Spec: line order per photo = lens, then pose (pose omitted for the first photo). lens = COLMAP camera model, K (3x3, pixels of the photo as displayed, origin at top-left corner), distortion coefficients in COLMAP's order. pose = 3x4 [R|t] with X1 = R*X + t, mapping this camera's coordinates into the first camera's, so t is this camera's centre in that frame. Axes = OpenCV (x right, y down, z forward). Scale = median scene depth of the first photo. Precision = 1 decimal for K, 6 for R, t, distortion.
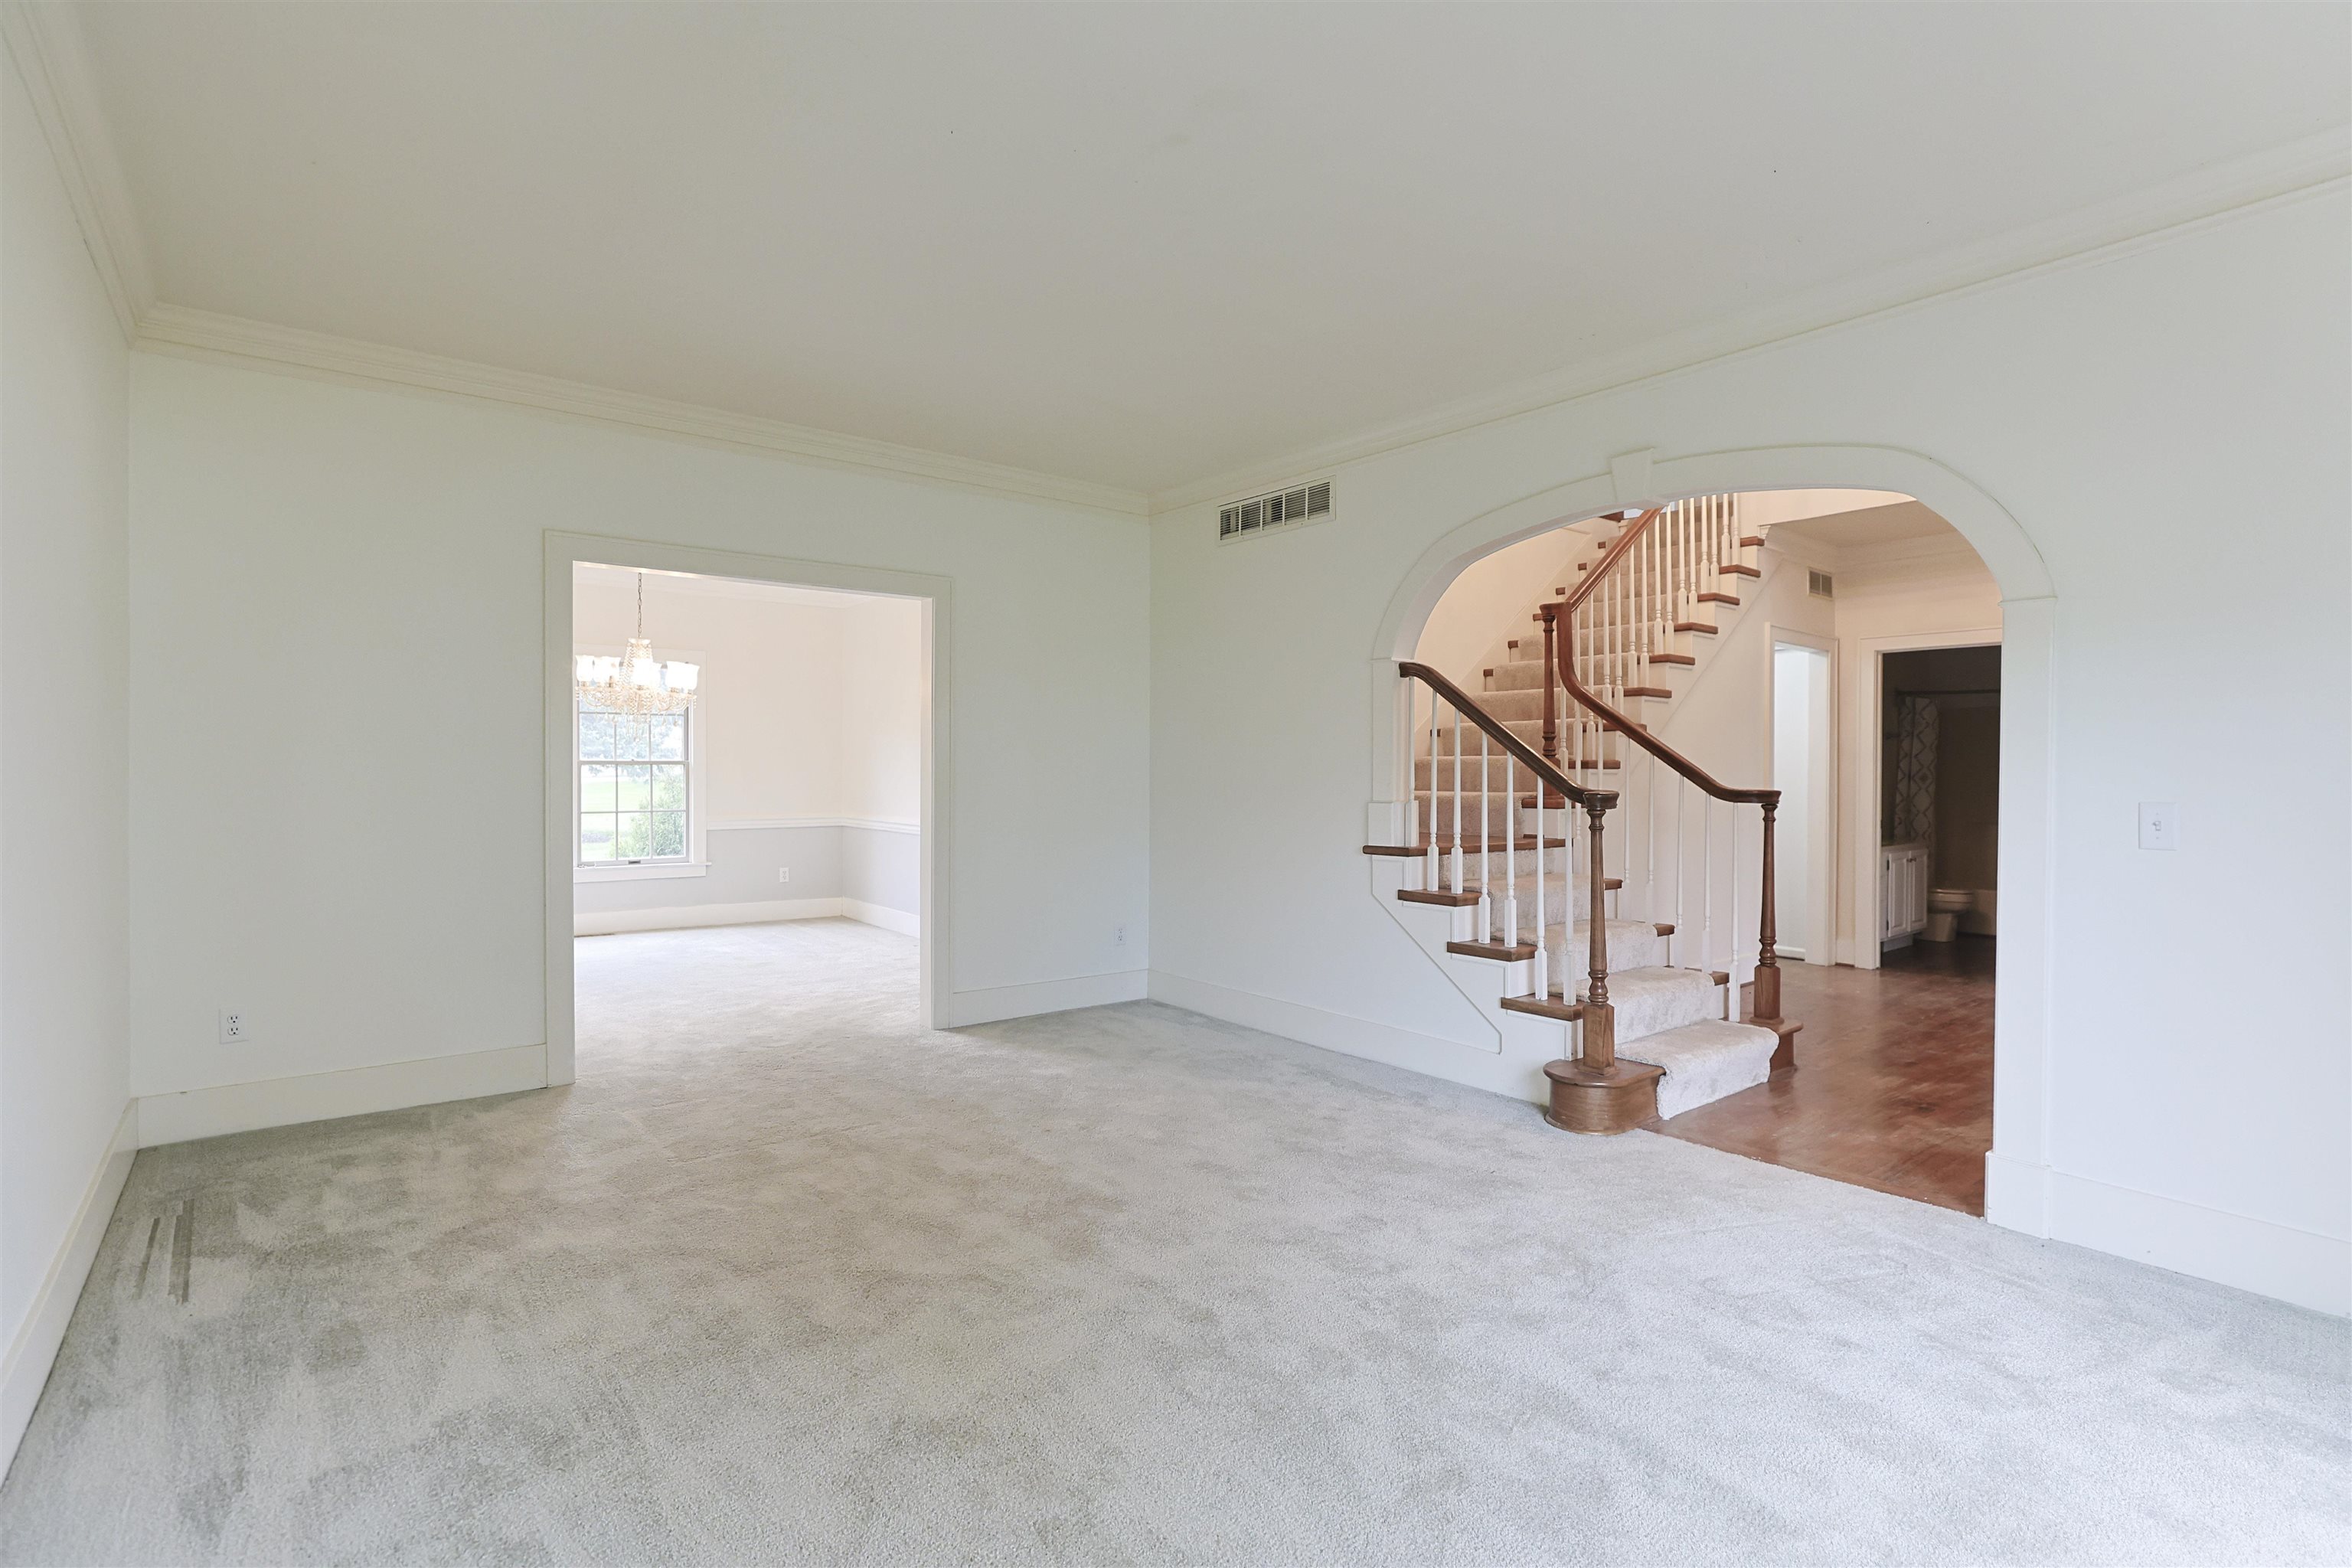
lens RADIAL K [[1142.2, 0, 1188.8], [0, 1142.2, 786.1], [0, 0, 1]] dist [-0.002441, 0.001640]
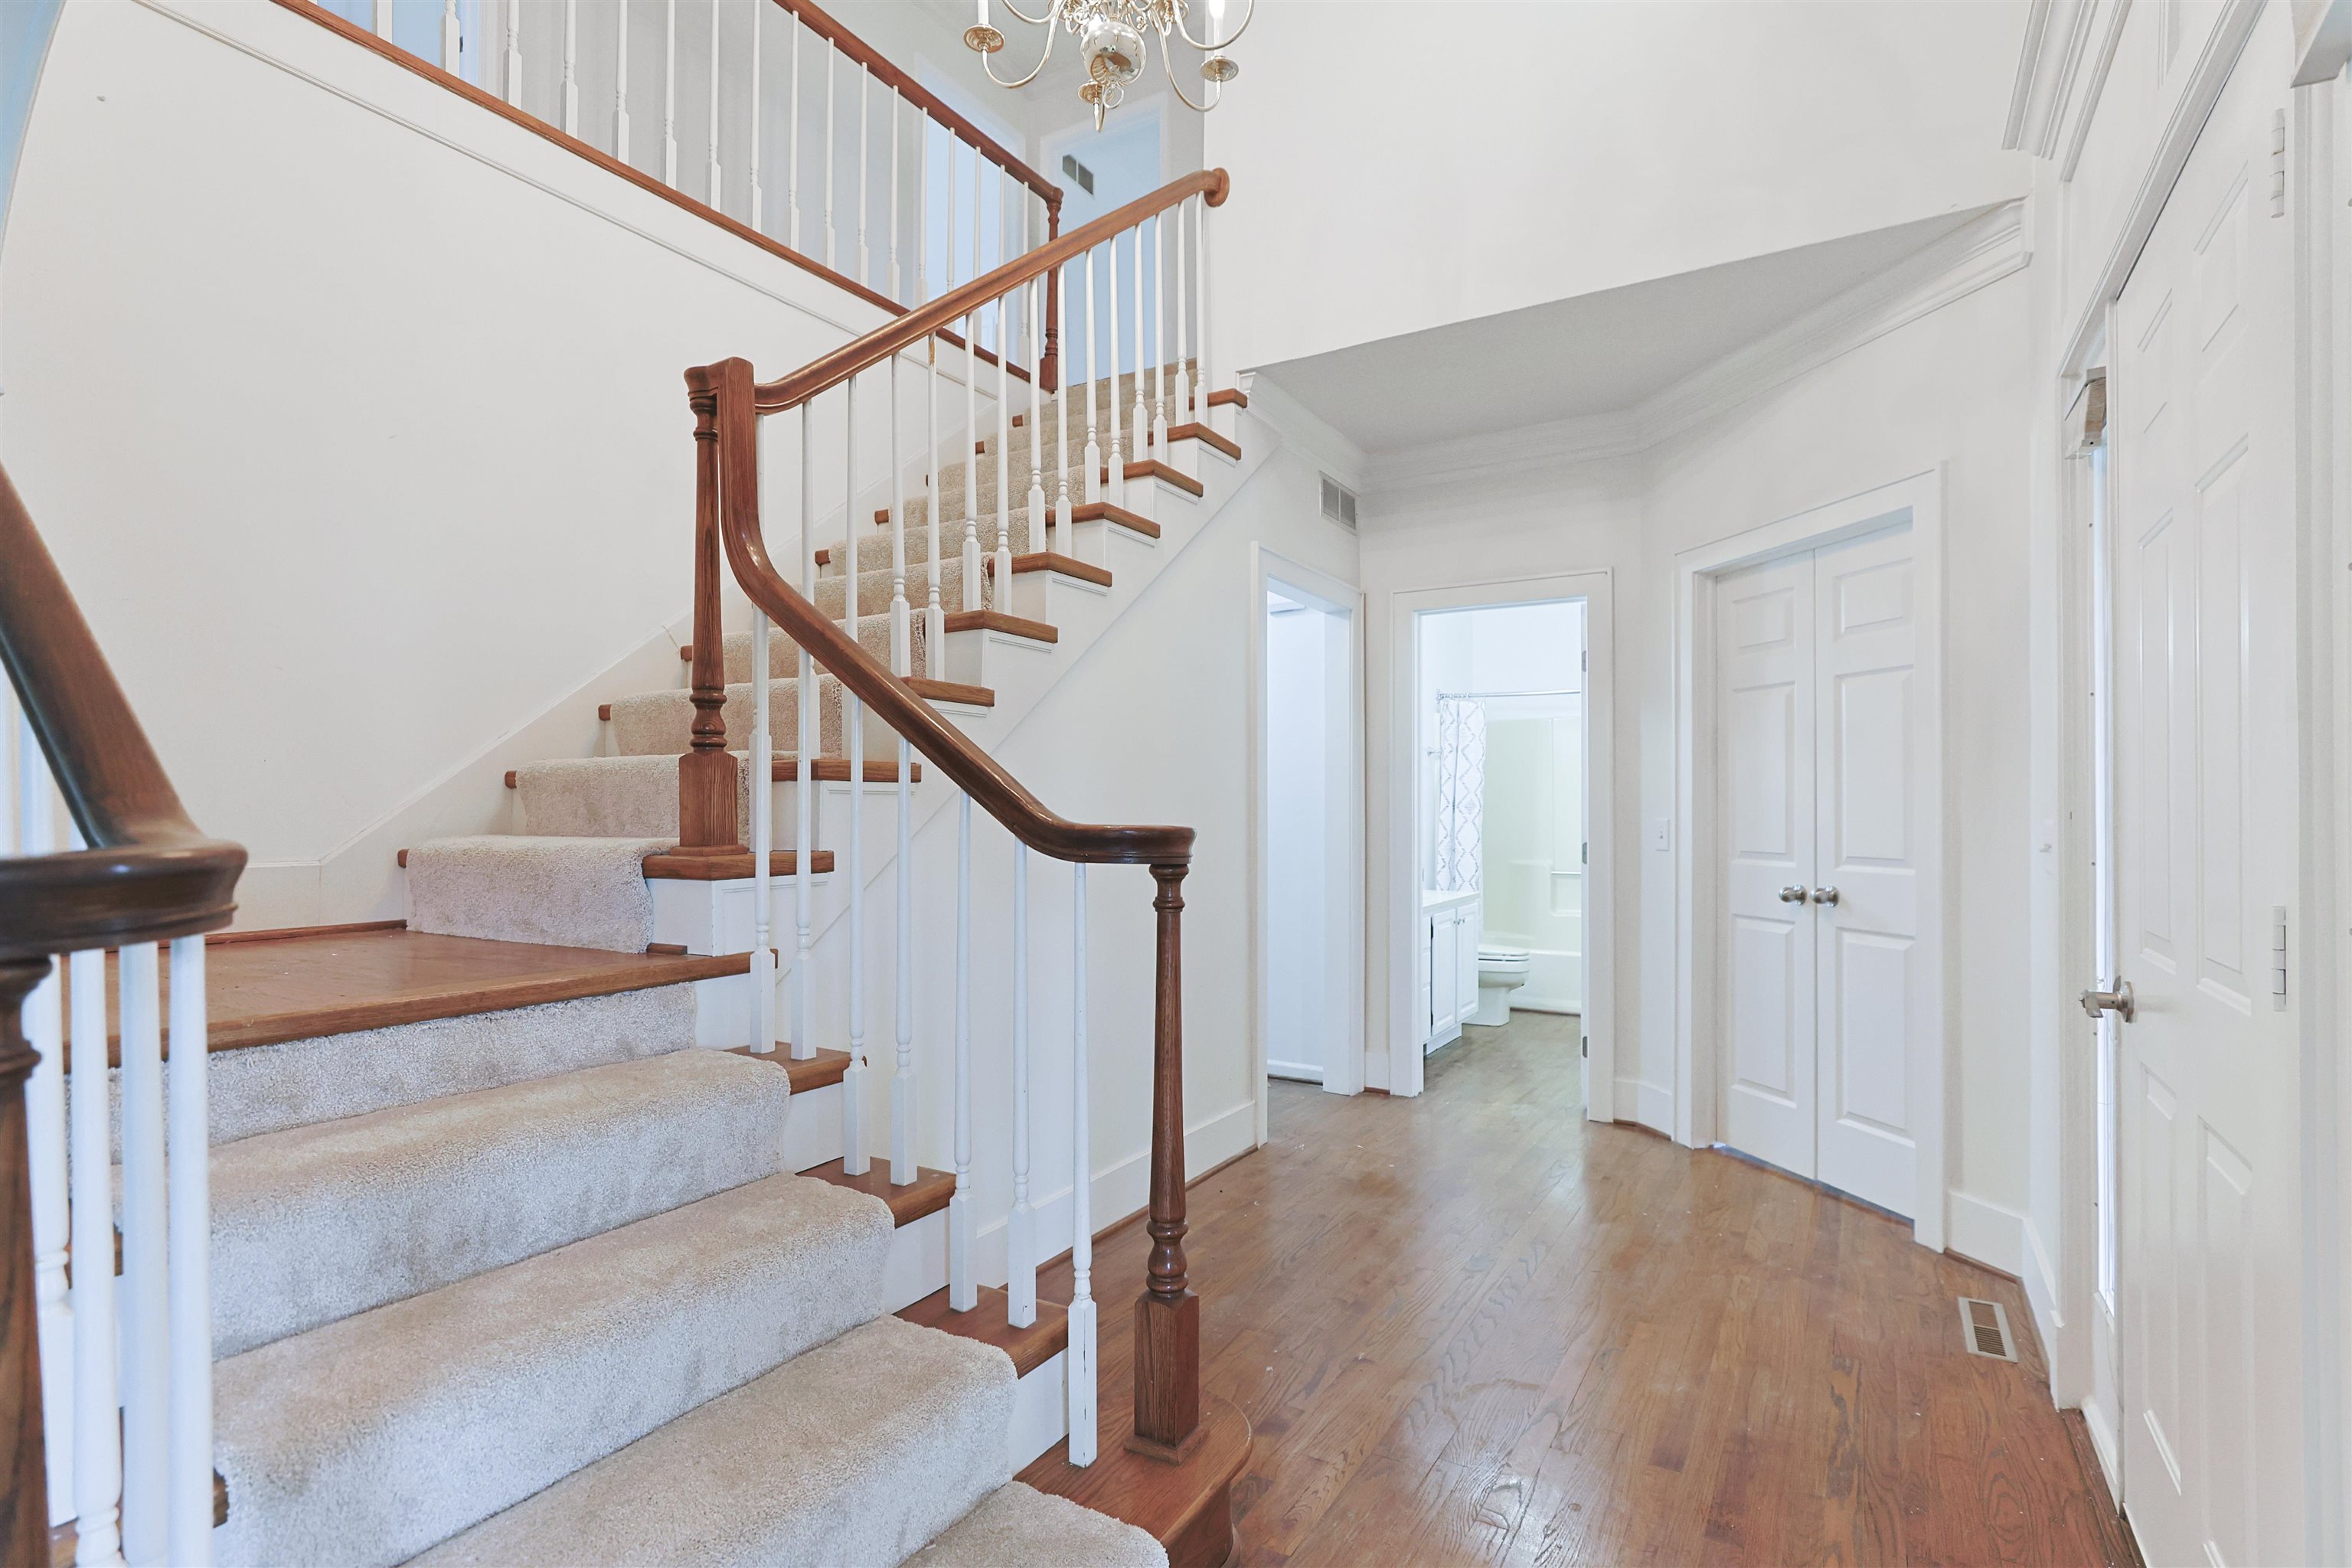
lens RADIAL K [[1142.2, 0, 1188.8], [0, 1142.2, 786.1], [0, 0, 1]] dist [-0.002441, 0.001640]
pose [[0.941343, 0.007096, 0.337378, 0.297120], [0.003066, 0.999558, -0.029577, 0.000776], [-0.337439, 0.028877, 0.940904, 0.492533]]
